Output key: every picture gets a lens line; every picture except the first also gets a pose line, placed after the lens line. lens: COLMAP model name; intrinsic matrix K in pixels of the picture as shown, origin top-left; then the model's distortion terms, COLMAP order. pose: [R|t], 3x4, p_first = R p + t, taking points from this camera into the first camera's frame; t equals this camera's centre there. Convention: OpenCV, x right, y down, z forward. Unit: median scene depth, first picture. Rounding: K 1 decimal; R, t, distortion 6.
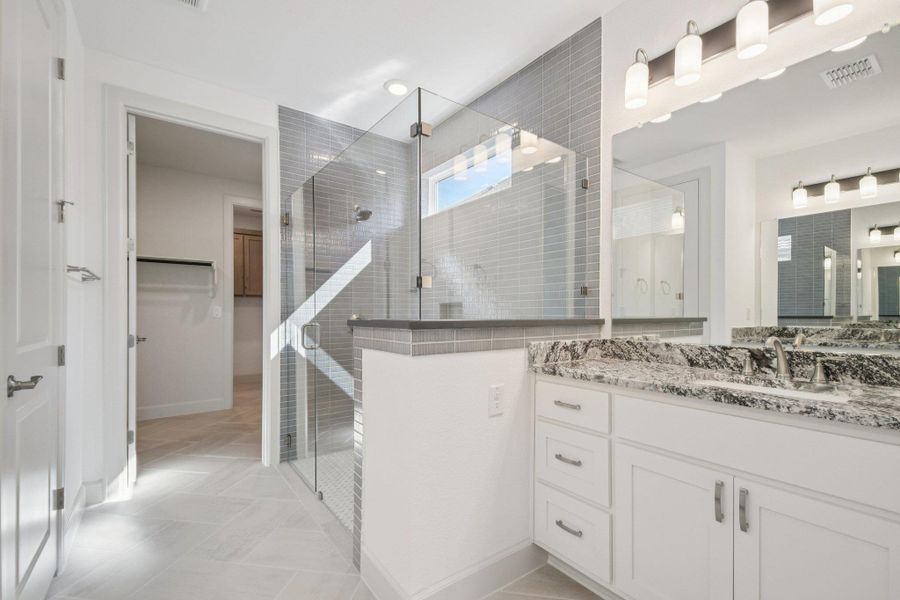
lens RADIAL K [[398.8, 0, 448.3], [0, 398.8, 315.2], [0, 0, 1]] dist [0.016043, -0.017574]
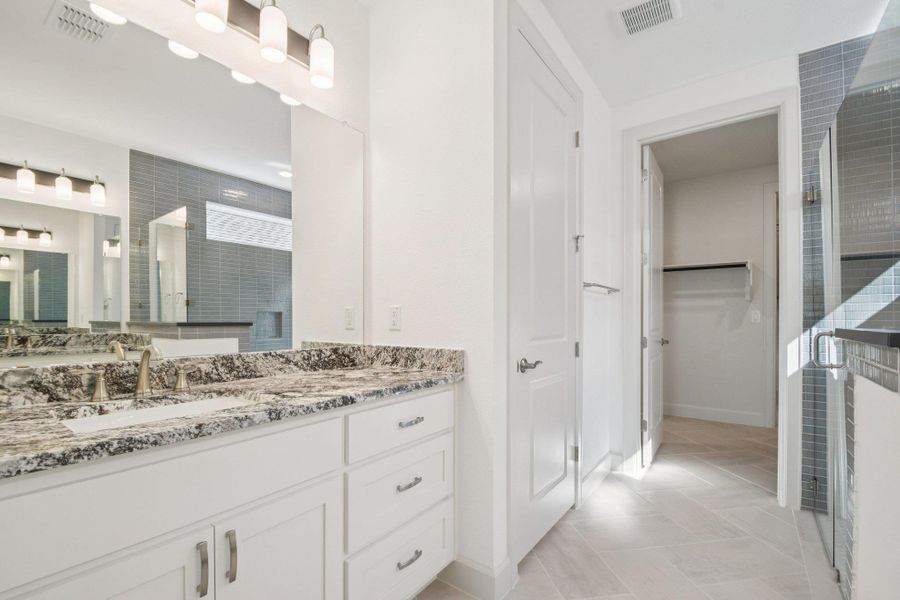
lens RADIAL K [[439.1, 0, 490.1], [0, 439.1, 317.7], [0, 0, 1]] dist [-0.019563, 0.000055]
pose [[0.251604, 0.002921, -0.967826, 0.269760], [-0.004349, 0.999989, 0.001887, -0.005757], [0.967820, 0.003735, 0.251614, 0.217962]]
